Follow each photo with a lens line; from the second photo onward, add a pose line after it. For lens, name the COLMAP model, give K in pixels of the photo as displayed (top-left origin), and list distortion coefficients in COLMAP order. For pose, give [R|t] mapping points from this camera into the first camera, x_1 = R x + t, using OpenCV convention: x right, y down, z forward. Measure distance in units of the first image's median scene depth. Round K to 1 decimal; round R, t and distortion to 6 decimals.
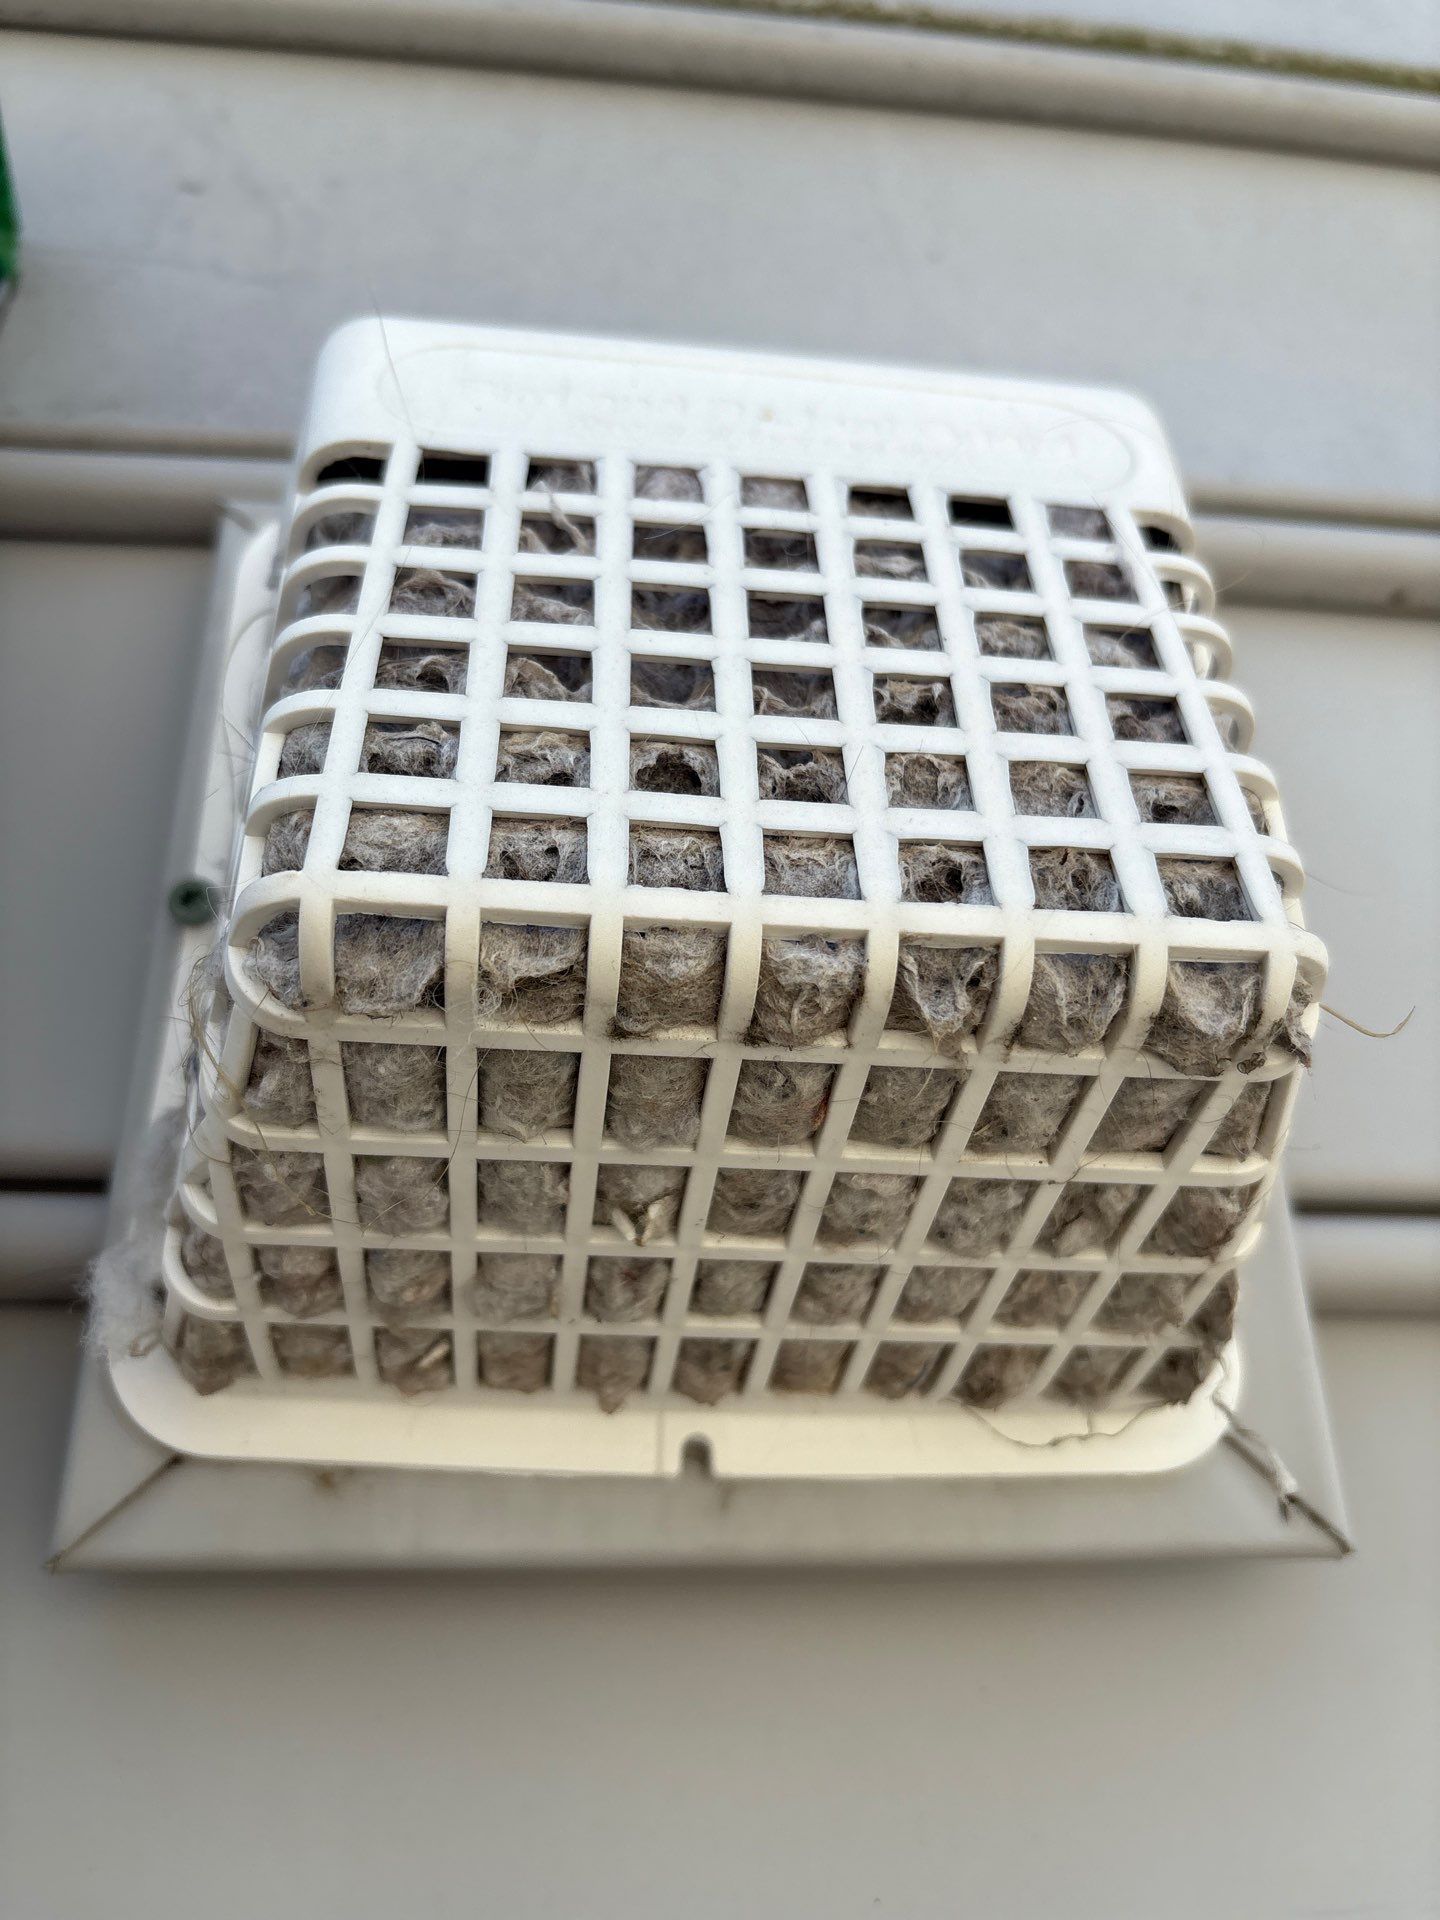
lens RADIAL K [[1492.8, 0, 720.0], [0, 1492.8, 960.0], [0, 0, 1]] dist [-0.025673, 0.011043]
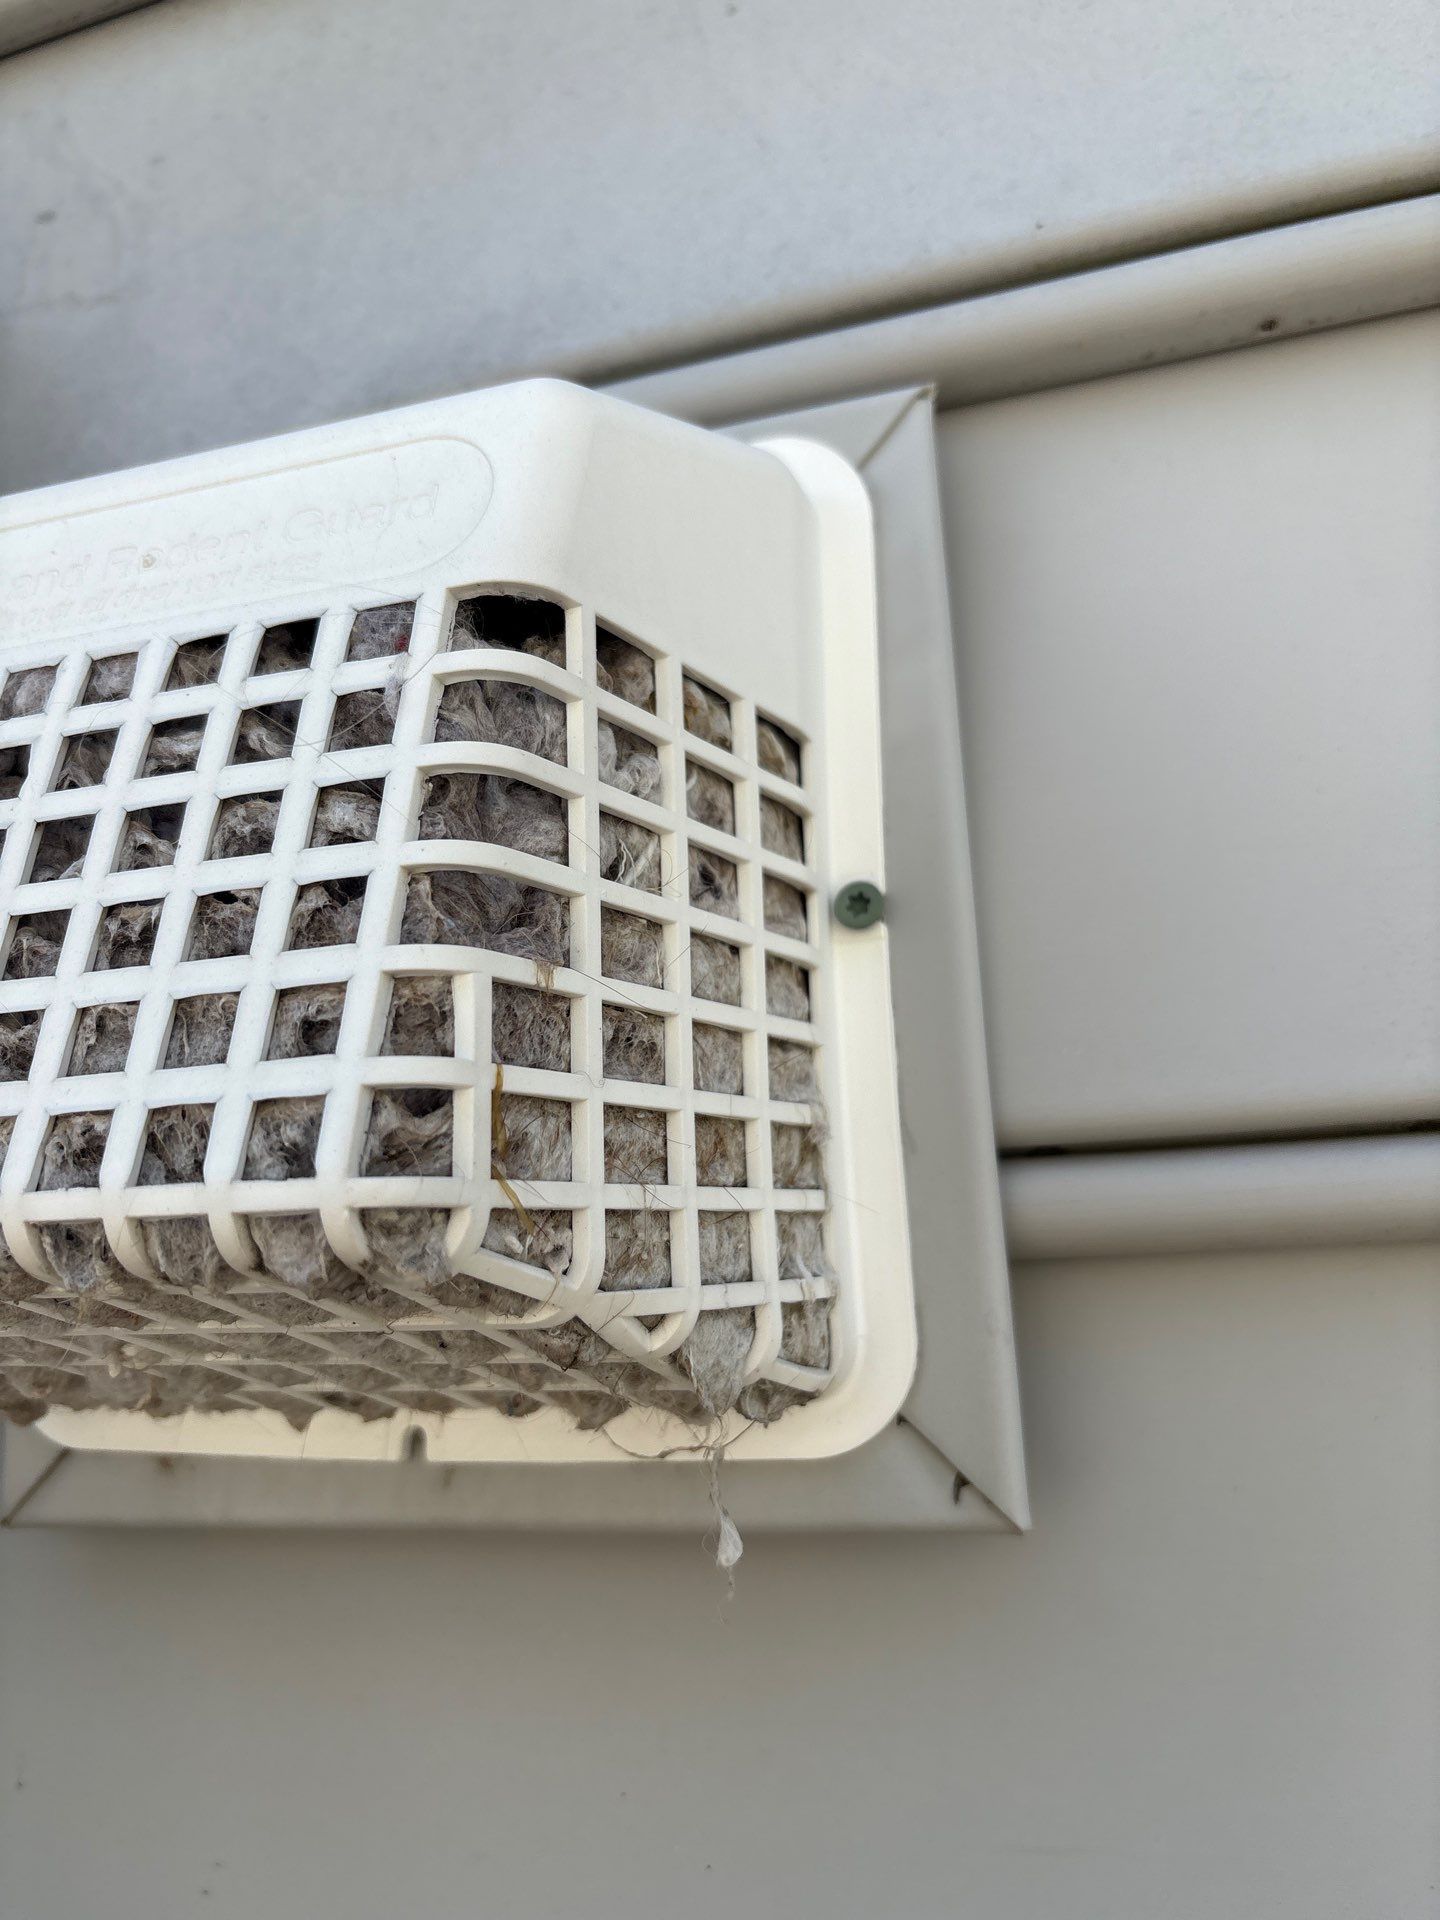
lens RADIAL K [[1485.2, 0, 722.3], [0, 1485.2, 957.1], [0, 0, 1]] dist [-0.057297, 0.064109]
pose [[0.912001, -0.115480, -0.393598, 0.763998], [0.208987, 0.956487, 0.203611, -0.234637], [0.352958, -0.267950, 0.896450, 0.176639]]
